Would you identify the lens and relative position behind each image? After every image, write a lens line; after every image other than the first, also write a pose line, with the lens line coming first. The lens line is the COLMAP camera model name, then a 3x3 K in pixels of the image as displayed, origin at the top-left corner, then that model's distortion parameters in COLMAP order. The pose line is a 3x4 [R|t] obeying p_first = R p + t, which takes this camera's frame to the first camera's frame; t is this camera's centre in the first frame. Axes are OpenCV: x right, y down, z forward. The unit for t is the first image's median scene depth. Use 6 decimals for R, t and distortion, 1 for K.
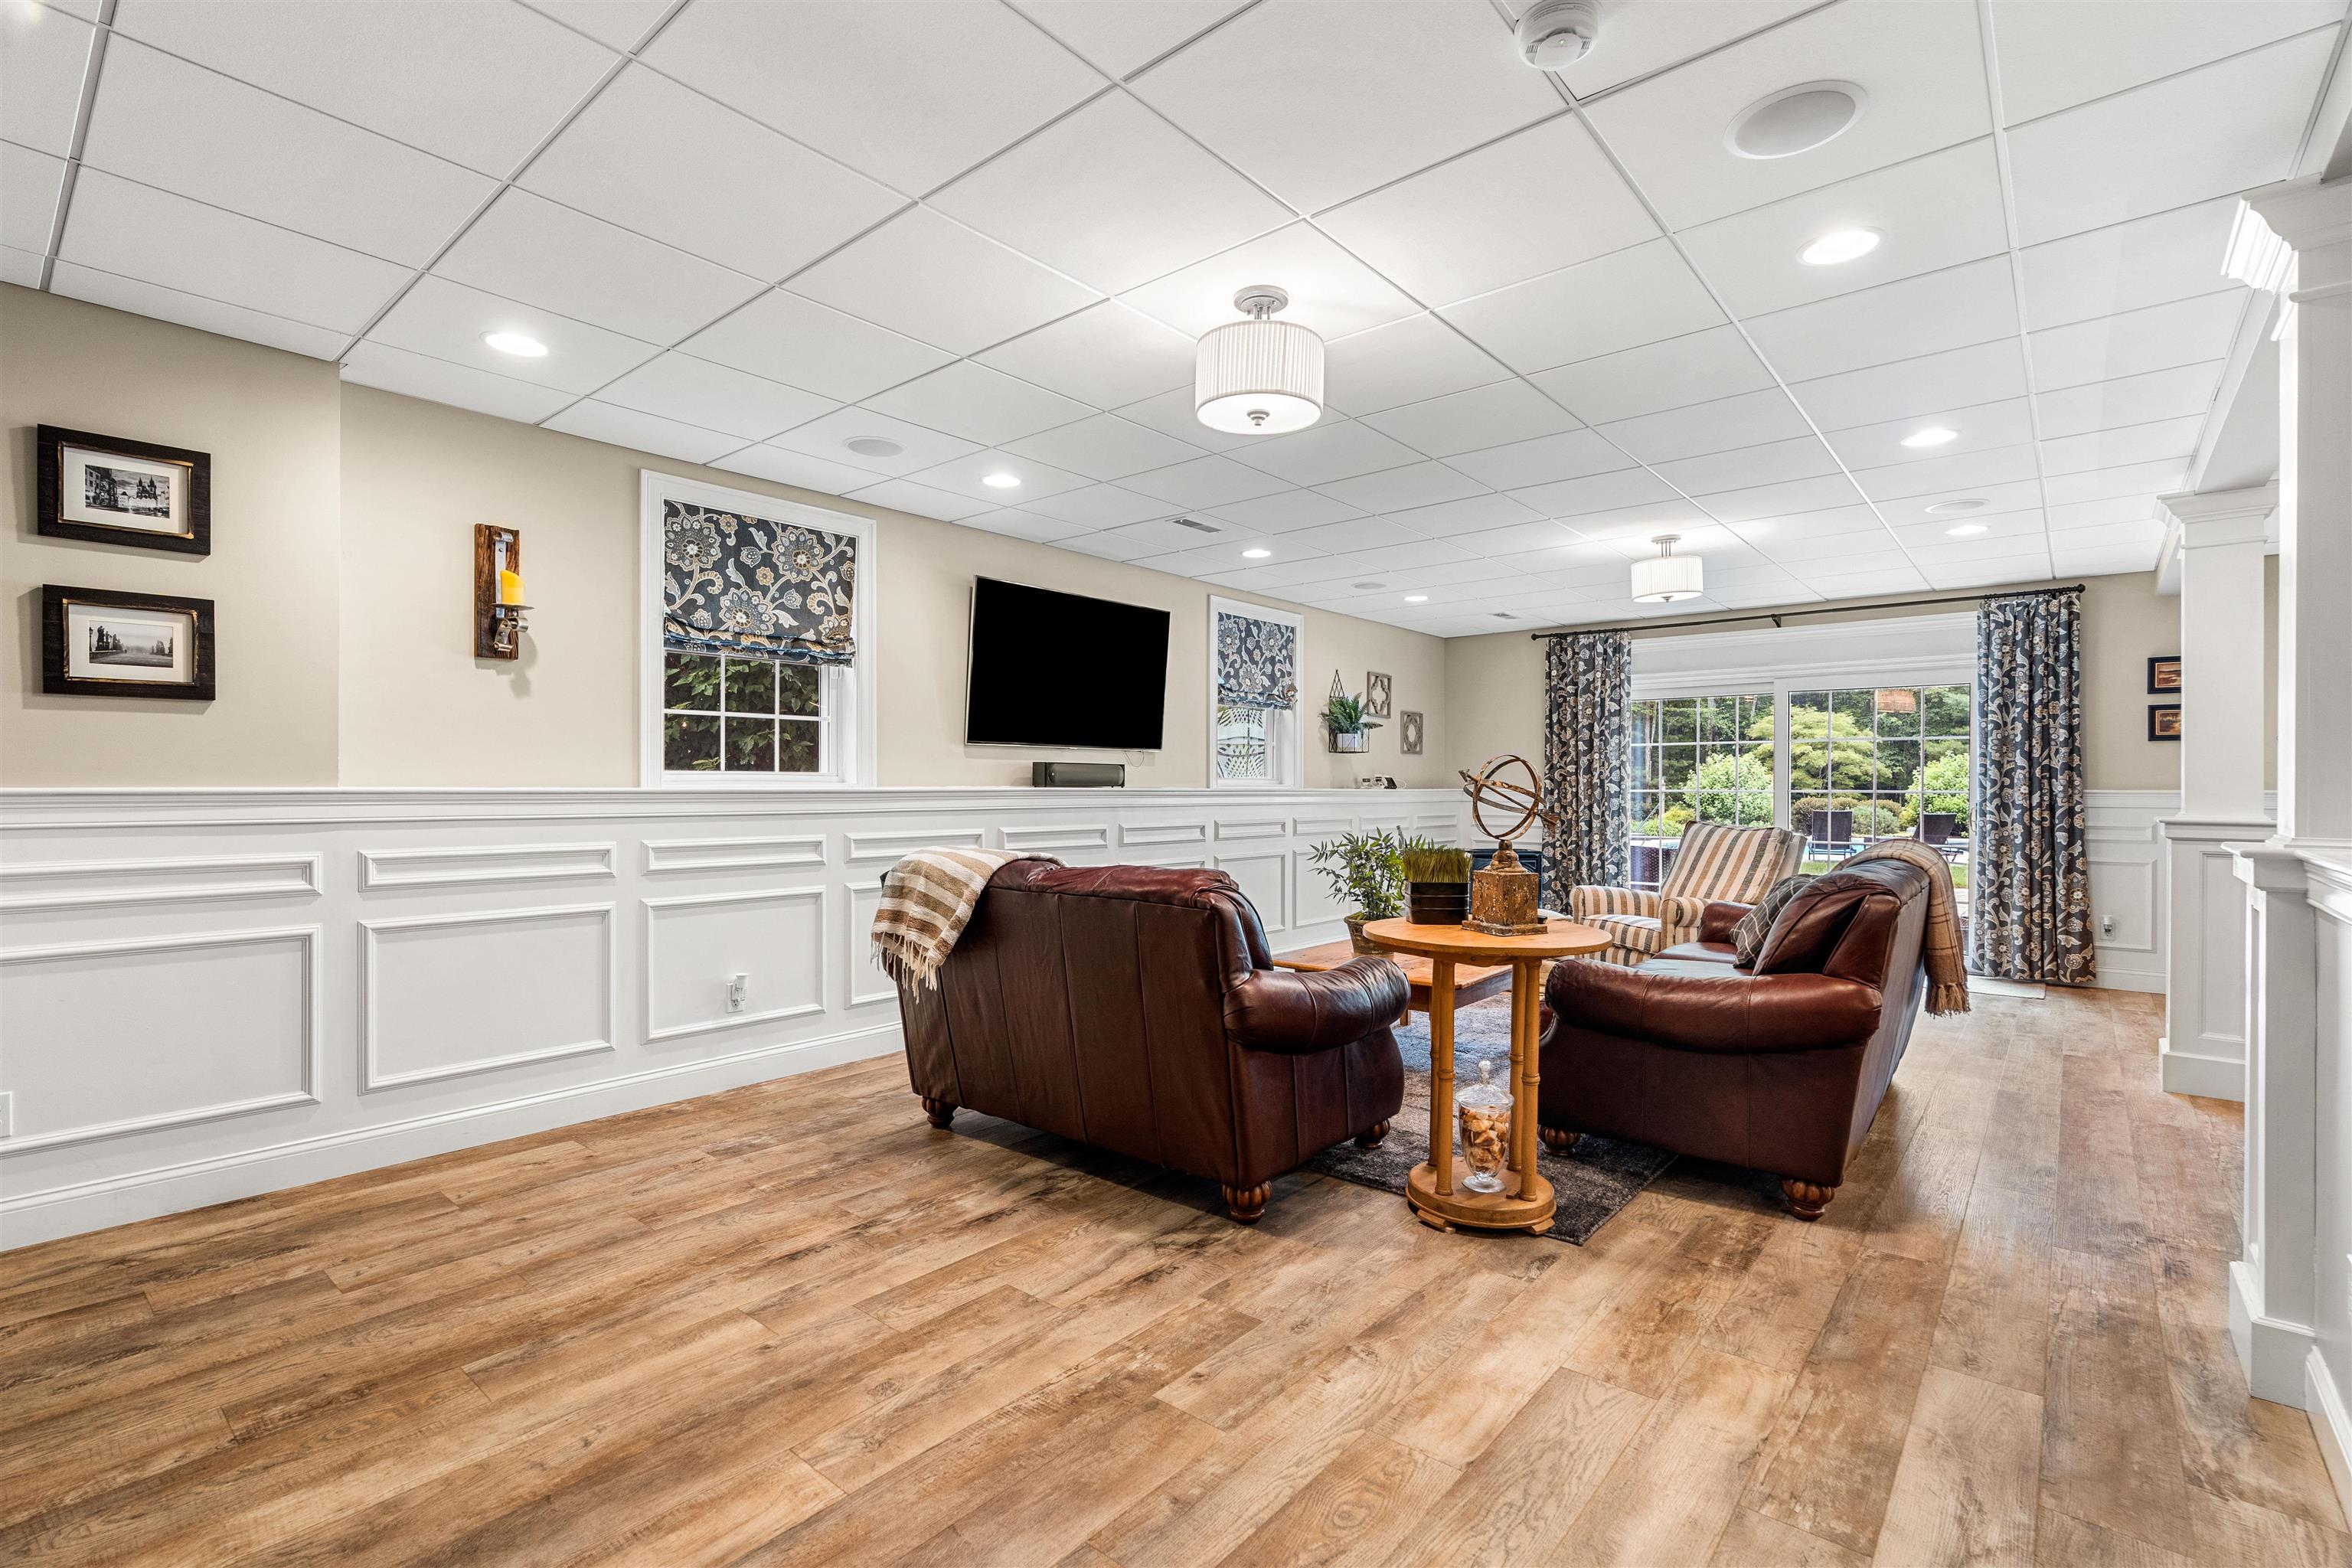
lens RADIAL K [[1074.7, 0, 1177.1], [0, 1074.7, 791.4], [0, 0, 1]] dist [0.001412, 0.000201]
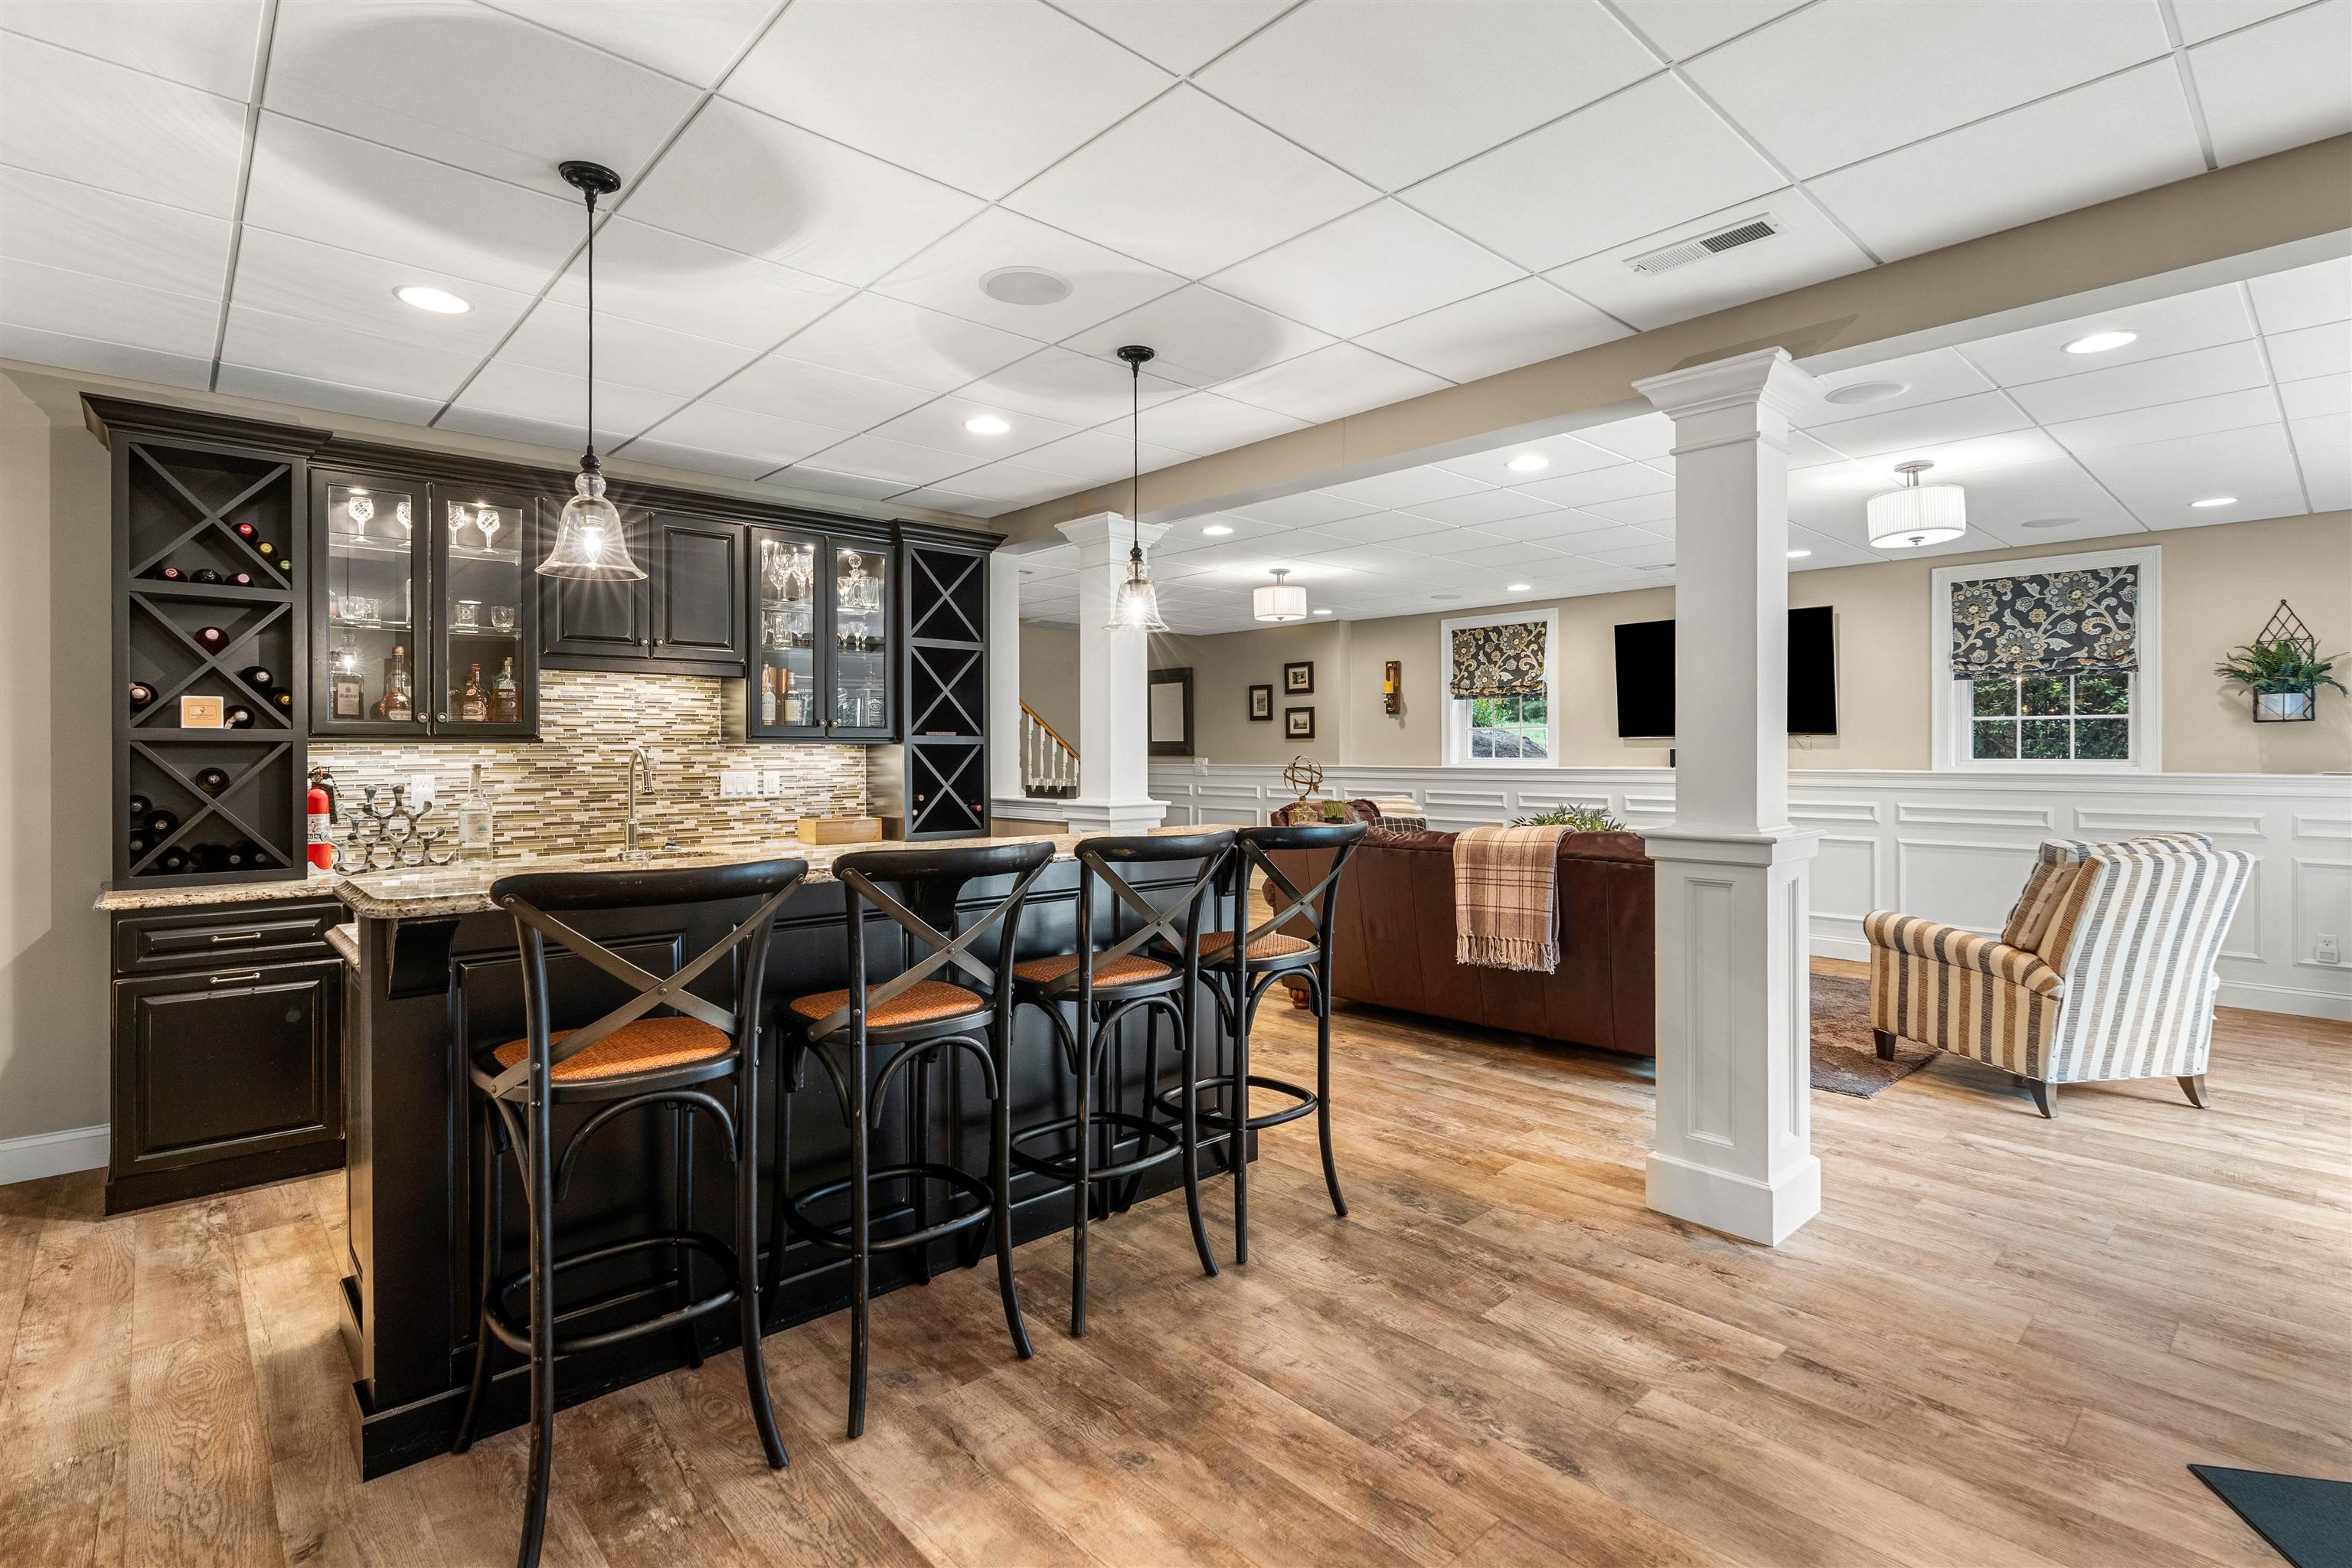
lens RADIAL K [[1117.9, 0, 1177.3], [0, 1117.9, 765.4], [0, 0, 1]] dist [0.000151, 0.000011]
pose [[-0.125006, 0.016176, -0.992024, 1.154110], [0.000702, 0.999868, 0.016216, -0.034511], [0.992156, 0.001330, -0.125001, 0.097692]]
